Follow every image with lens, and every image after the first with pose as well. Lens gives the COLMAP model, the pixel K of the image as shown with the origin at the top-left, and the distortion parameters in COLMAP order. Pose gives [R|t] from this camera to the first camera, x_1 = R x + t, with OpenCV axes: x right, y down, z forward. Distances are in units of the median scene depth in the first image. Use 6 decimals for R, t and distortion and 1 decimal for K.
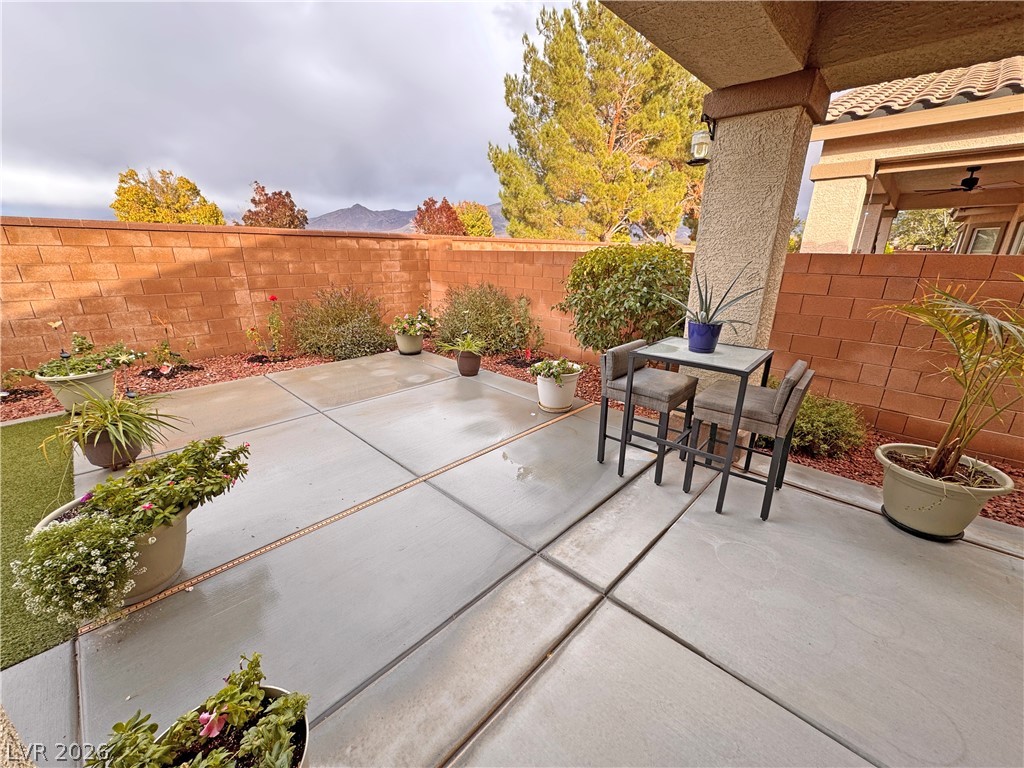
lens RADIAL K [[406.8, 0, 512.5], [0, 406.8, 383.2], [0, 0, 1]] dist [-0.002443, 0.000387]
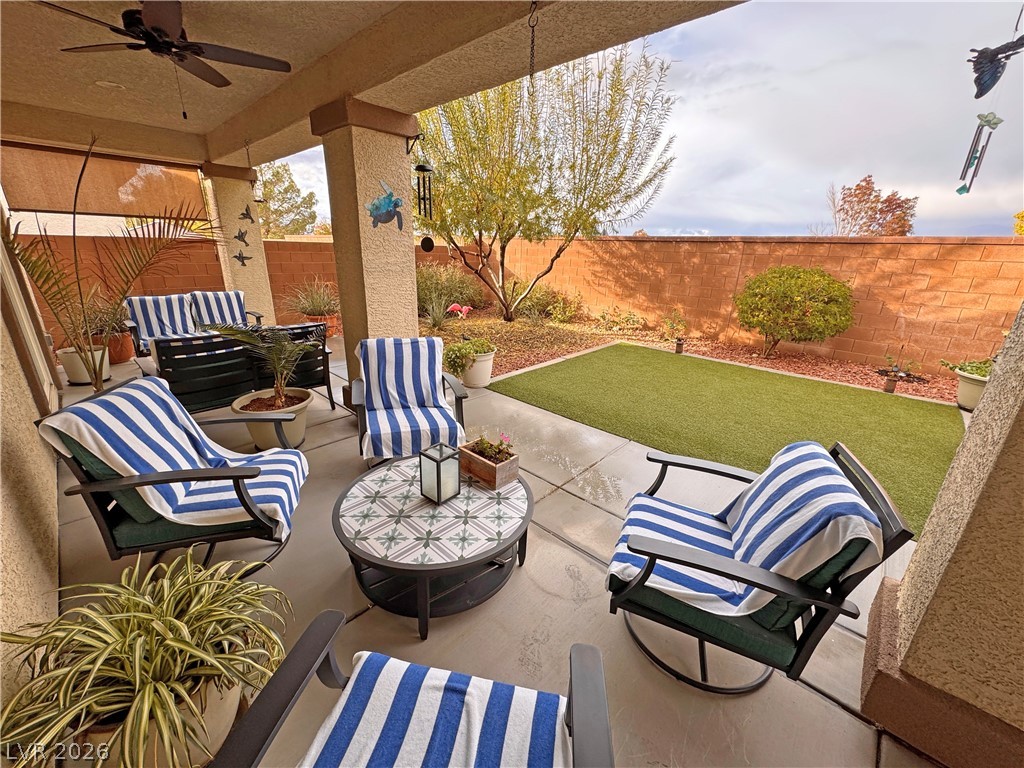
lens RADIAL K [[407.7, 0, 512.7], [0, 407.7, 383.0], [0, 0, 1]] dist [-0.002304, 0.000292]
pose [[0.006971, 0.307654, -0.951473, -0.011858], [-0.330765, 0.898646, 0.288150, 0.063796], [0.943688, 0.312705, 0.108026, -0.220768]]
